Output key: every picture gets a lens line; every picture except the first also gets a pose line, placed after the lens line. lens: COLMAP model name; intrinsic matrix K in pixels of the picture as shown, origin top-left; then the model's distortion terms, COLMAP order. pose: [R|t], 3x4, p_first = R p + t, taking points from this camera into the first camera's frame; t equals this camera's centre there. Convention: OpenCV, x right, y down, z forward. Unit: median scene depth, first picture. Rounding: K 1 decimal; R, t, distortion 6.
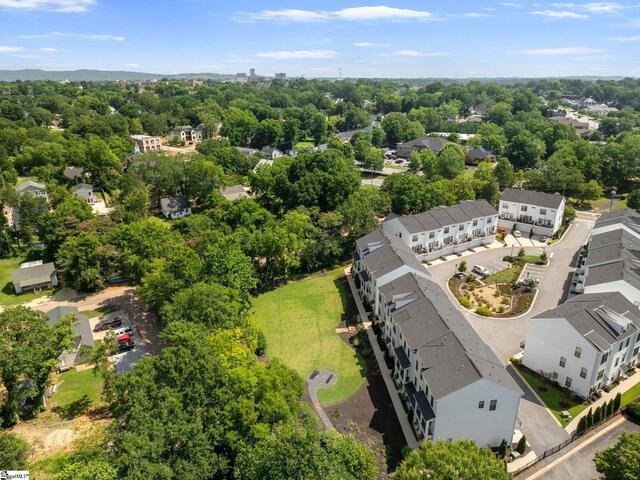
lens RADIAL K [[451.7, 0, 320.0], [0, 451.7, 240.0], [0, 0, 1]] dist [-0.027563, 0.000247]
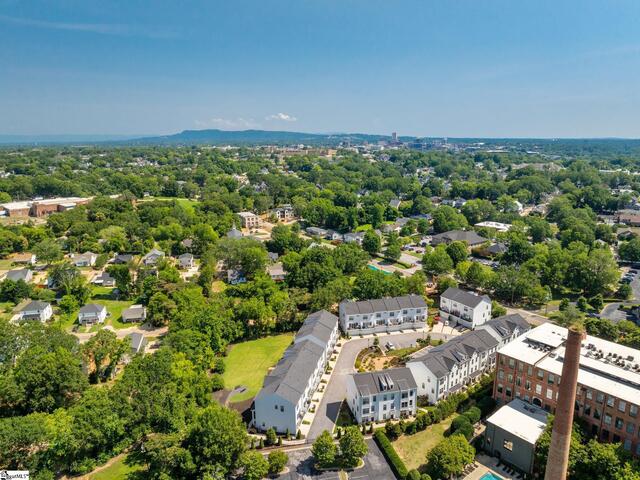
lens RADIAL K [[451.7, 0, 320.0], [0, 451.7, 240.0], [0, 0, 1]] dist [-0.027563, 0.000247]
pose [[0.949819, 0.066990, -0.305541, 0.525360], [-0.103353, 0.989149, -0.104416, -0.088529], [0.295231, 0.130755, 0.946436, -0.453040]]
